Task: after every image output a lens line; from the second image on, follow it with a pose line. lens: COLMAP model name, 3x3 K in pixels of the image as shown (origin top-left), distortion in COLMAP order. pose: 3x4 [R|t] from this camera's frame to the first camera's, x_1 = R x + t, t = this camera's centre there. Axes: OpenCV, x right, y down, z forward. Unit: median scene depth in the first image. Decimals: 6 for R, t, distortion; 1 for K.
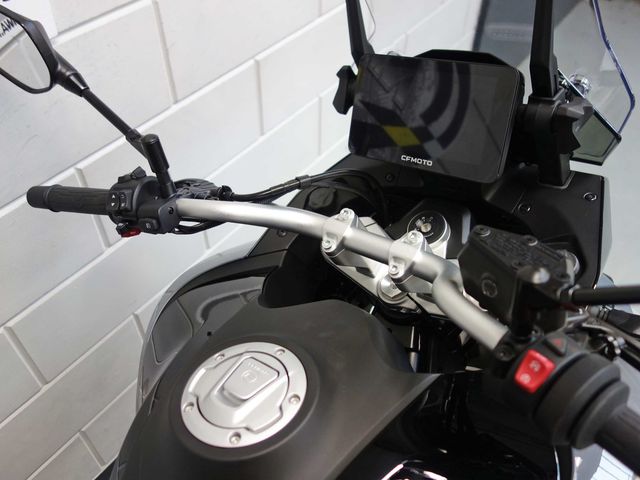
lens RADIAL K [[570.9, 0, 320.1], [0, 570.9, 262.3], [0, 0, 1]] dist [-0.000669, -0.004754]
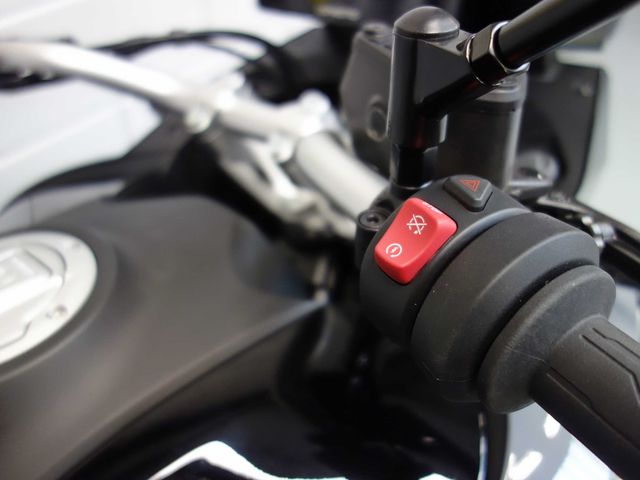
lens RADIAL K [[564.4, 0, 320.0], [0, 564.4, 240.0], [0, 0, 1]] dist [0.004758, -0.000436]
pose [[0.997461, 0.069758, -0.014321, 0.266638], [-0.070294, 0.996678, -0.041128, 0.192245], [0.011404, 0.042030, 0.999051, 0.464802]]
